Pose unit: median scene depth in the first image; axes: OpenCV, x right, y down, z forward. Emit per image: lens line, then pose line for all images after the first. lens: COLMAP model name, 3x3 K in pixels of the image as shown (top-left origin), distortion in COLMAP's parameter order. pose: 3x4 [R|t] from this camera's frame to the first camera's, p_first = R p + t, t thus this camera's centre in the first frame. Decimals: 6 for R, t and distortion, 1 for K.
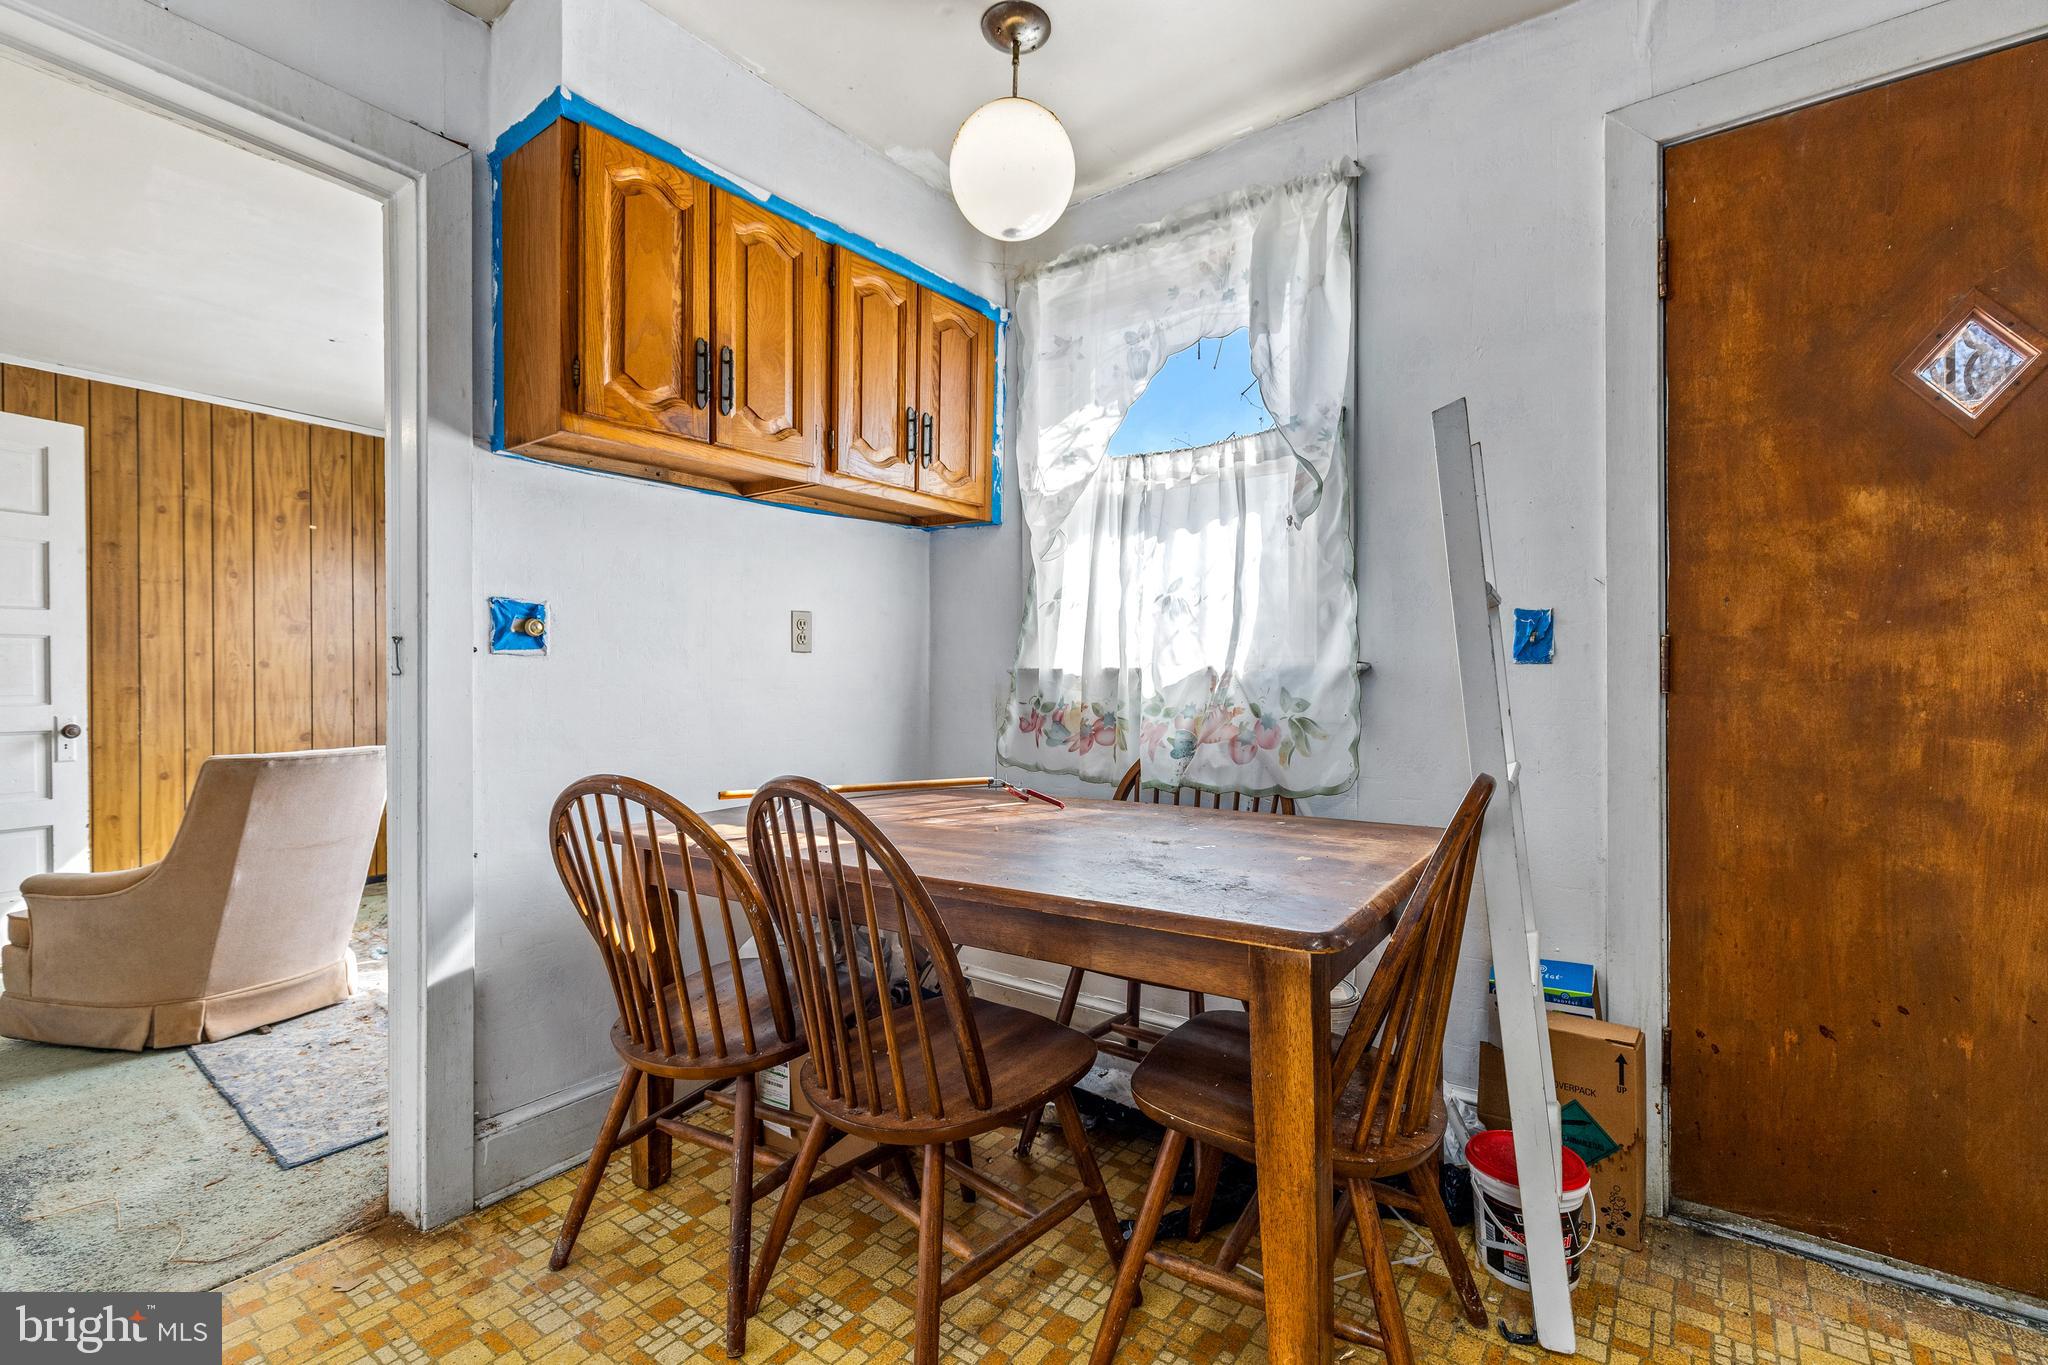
lens RADIAL K [[921.5, 0, 1016.9], [0, 921.5, 677.3], [0, 0, 1]] dist [0.001770, 0.000277]
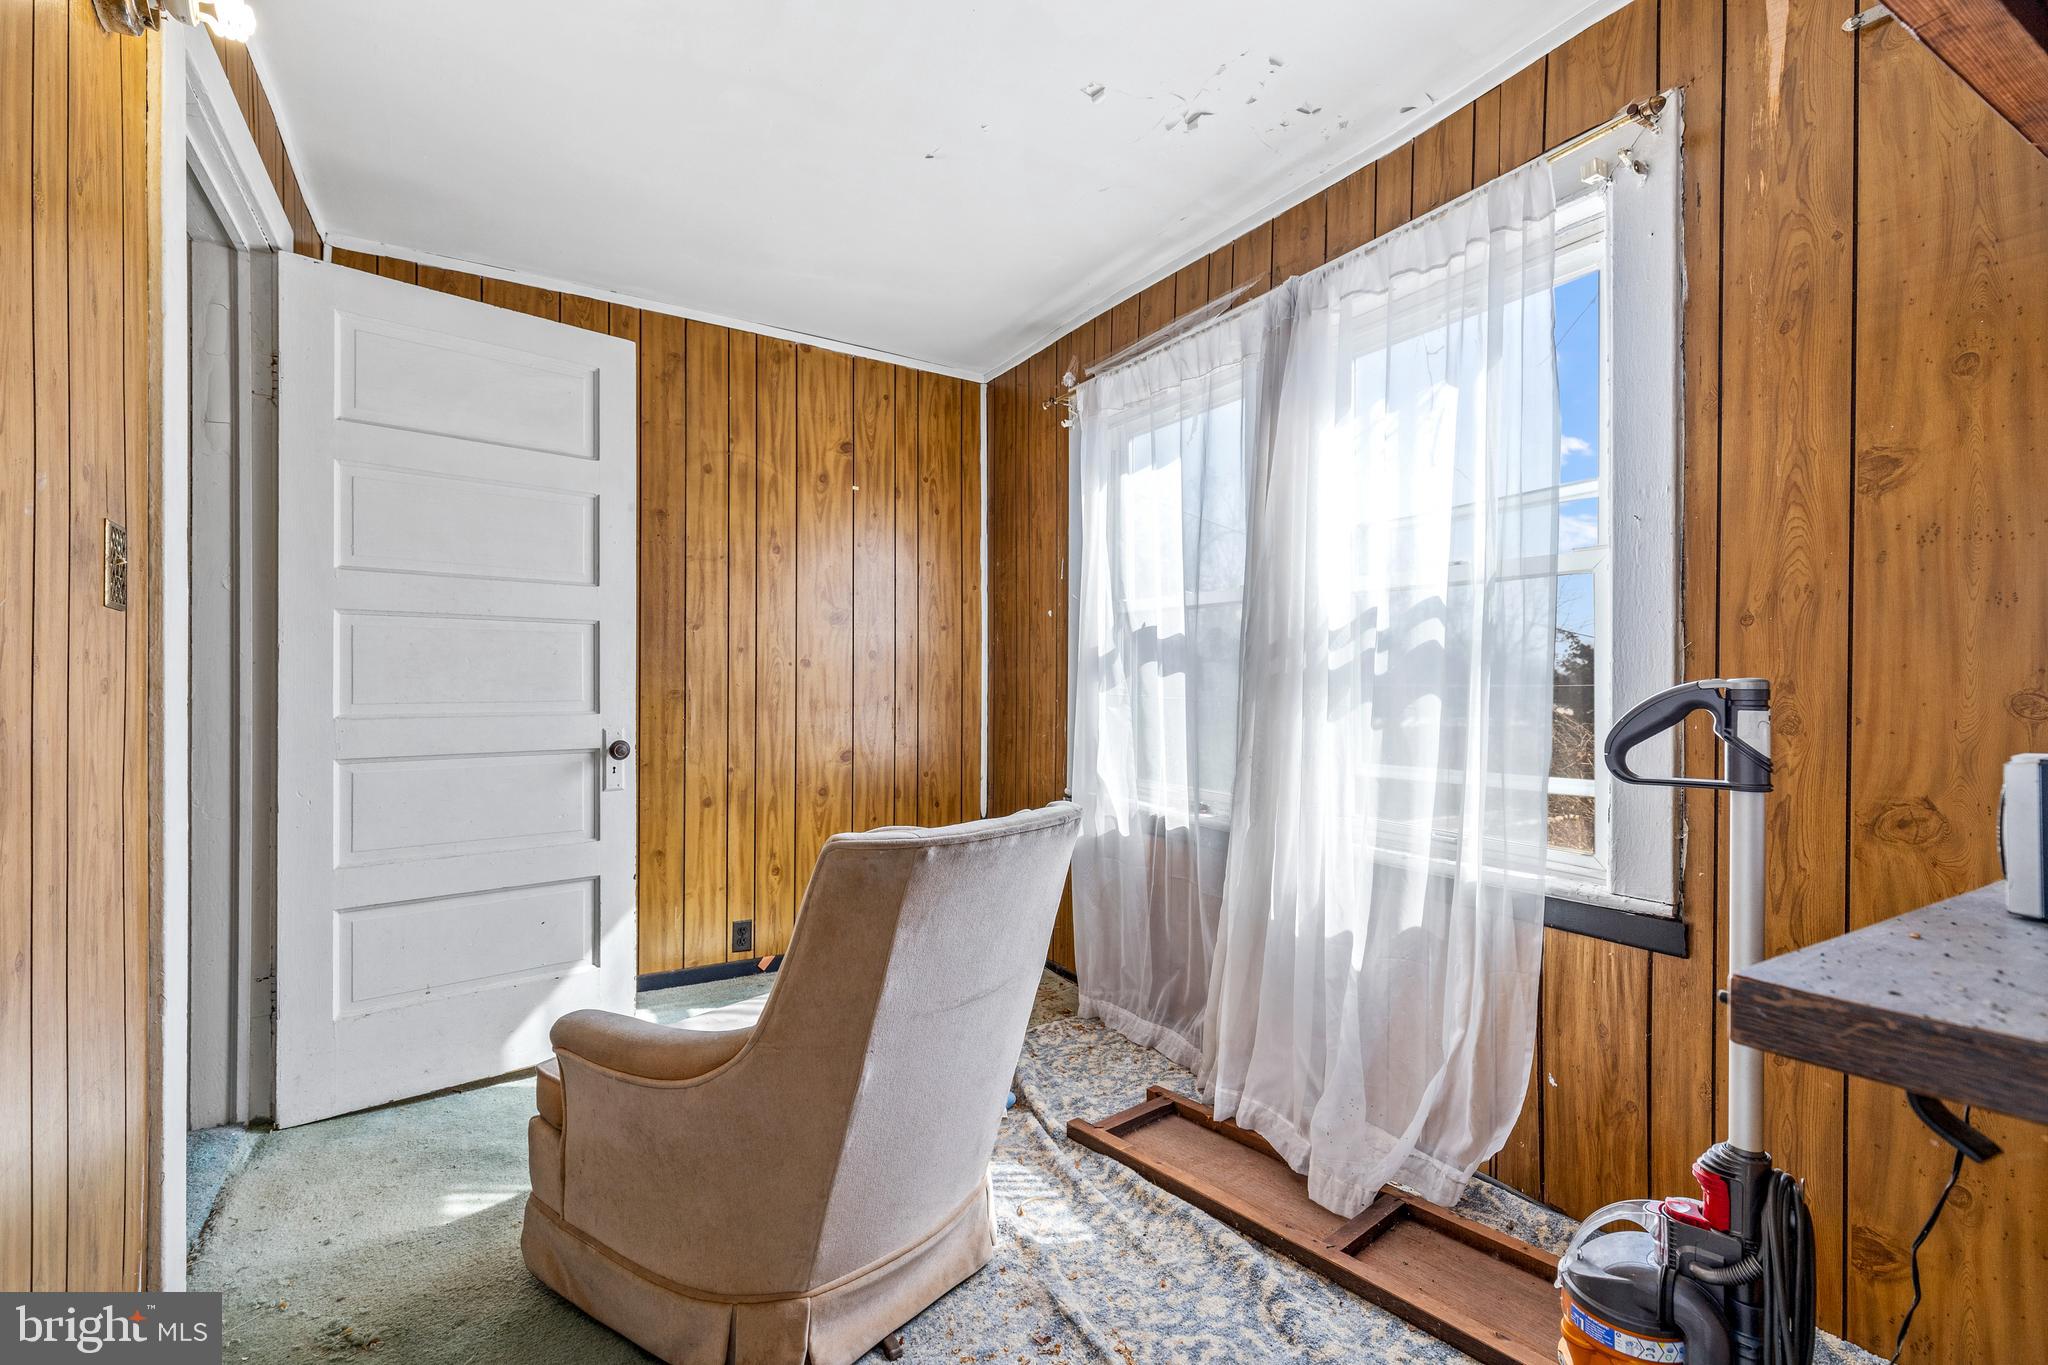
lens RADIAL K [[942.0, 0, 1019.7], [0, 942.0, 677.7], [0, 0, 1]] dist [0.007884, 0.000577]
pose [[0.922433, 0.003102, -0.386145, -0.360118], [-0.005949, 0.999963, -0.006178, 0.002619], [0.386112, 0.007996, 0.922417, 0.351309]]
